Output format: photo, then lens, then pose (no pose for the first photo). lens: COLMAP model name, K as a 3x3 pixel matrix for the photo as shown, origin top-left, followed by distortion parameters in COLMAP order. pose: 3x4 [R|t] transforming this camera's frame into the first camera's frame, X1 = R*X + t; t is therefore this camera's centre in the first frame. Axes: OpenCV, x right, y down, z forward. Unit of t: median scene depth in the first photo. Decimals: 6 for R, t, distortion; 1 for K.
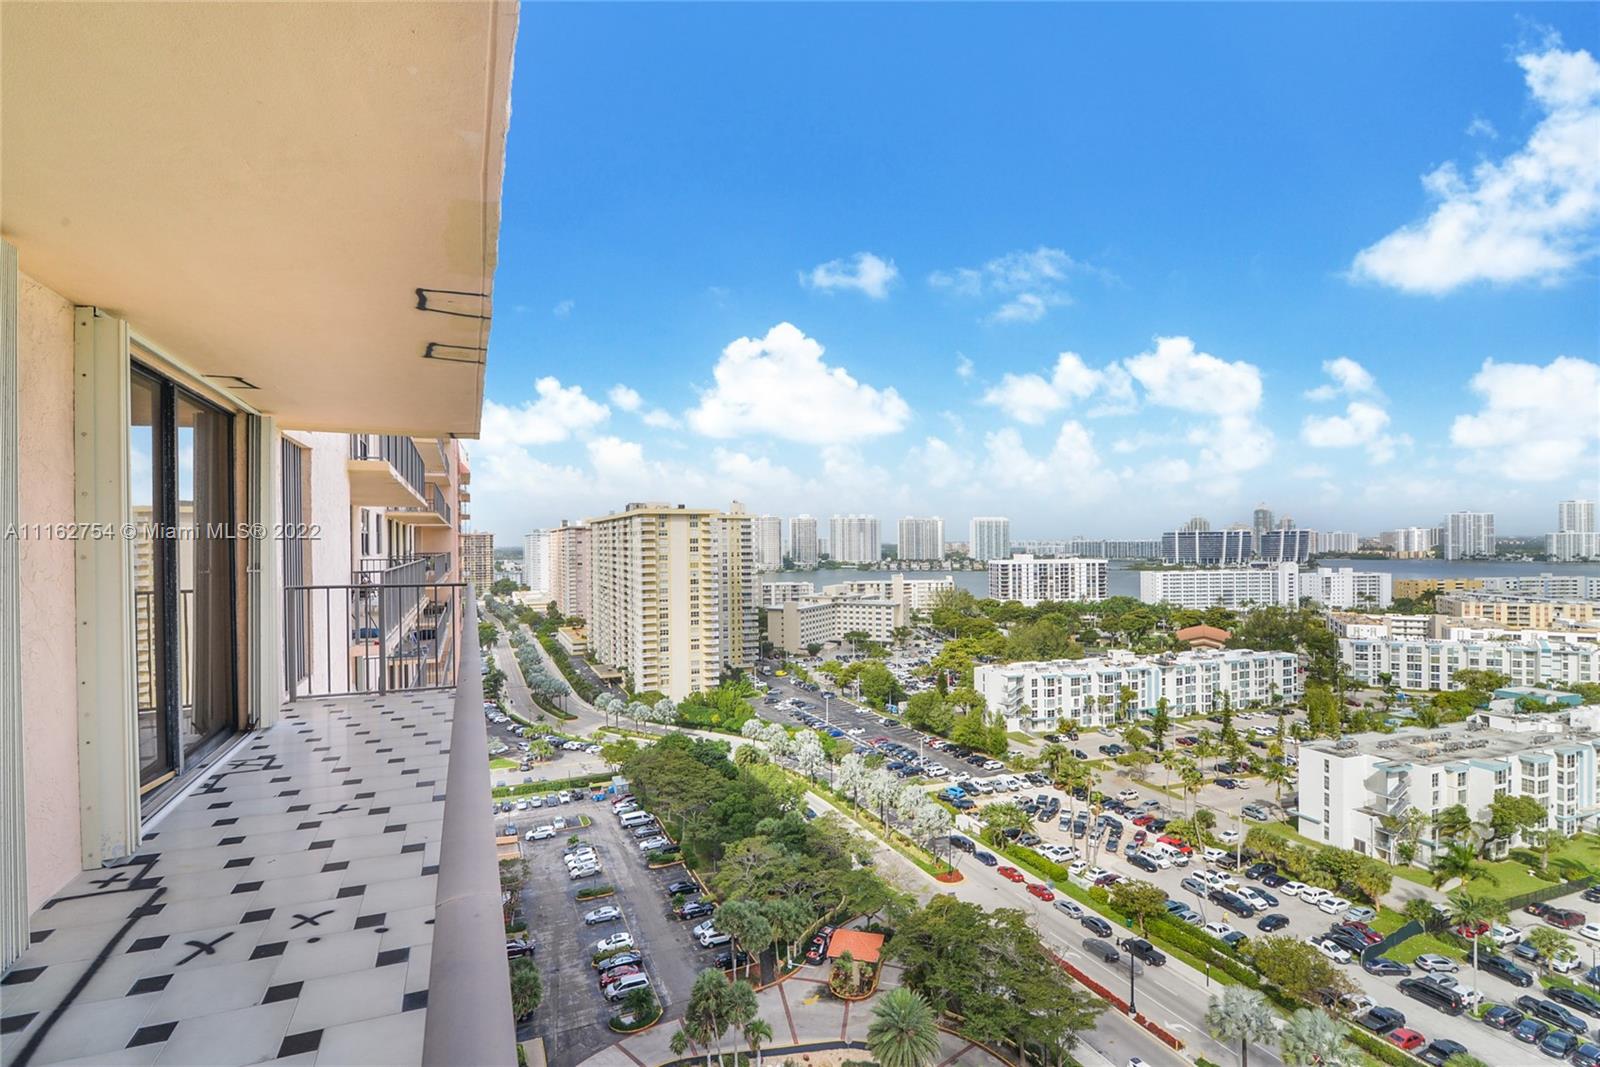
lens RADIAL K [[766.9, 0, 810.1], [0, 766.9, 541.1], [0, 0, 1]] dist [-0.001443, 0.000959]
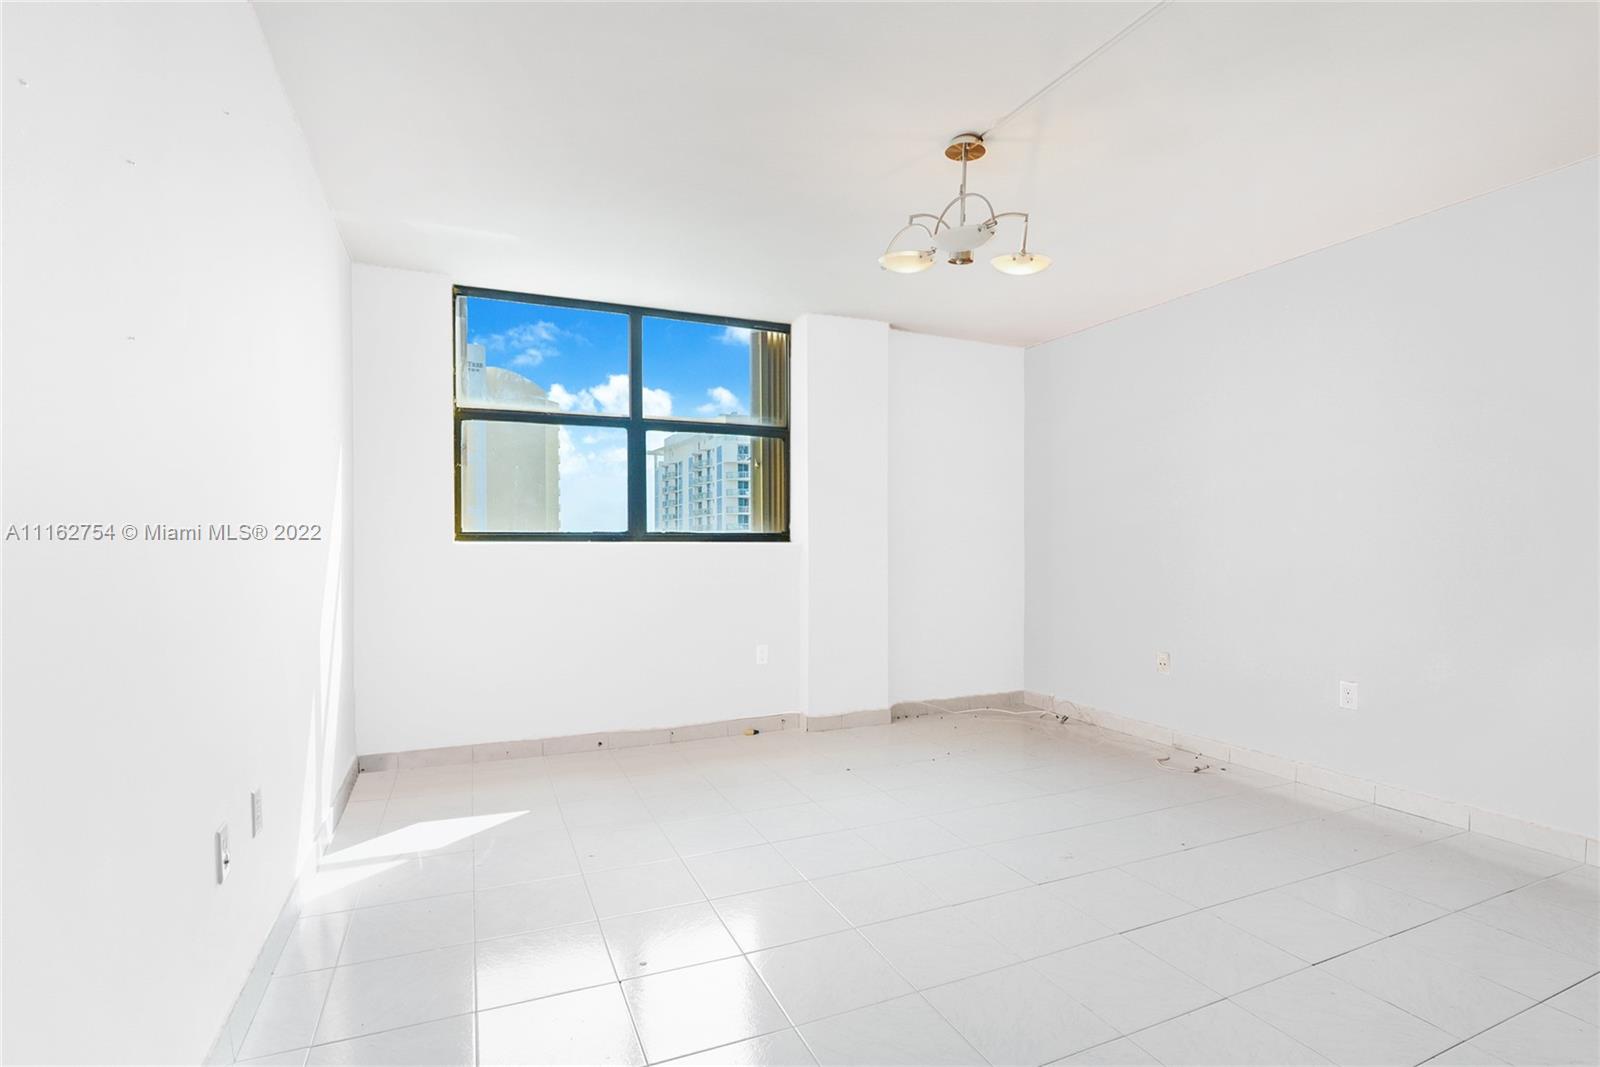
lens RADIAL K [[766.9, 0, 797.6], [0, 766.9, 544.5], [0, 0, 1]] dist [-0.001443, 0.000959]
pose [[0.999881, 0.004322, -0.014830, 0.889579], [-0.004404, 0.999975, -0.005515, 0.111840], [0.014806, 0.005579, 0.999875, -0.665481]]
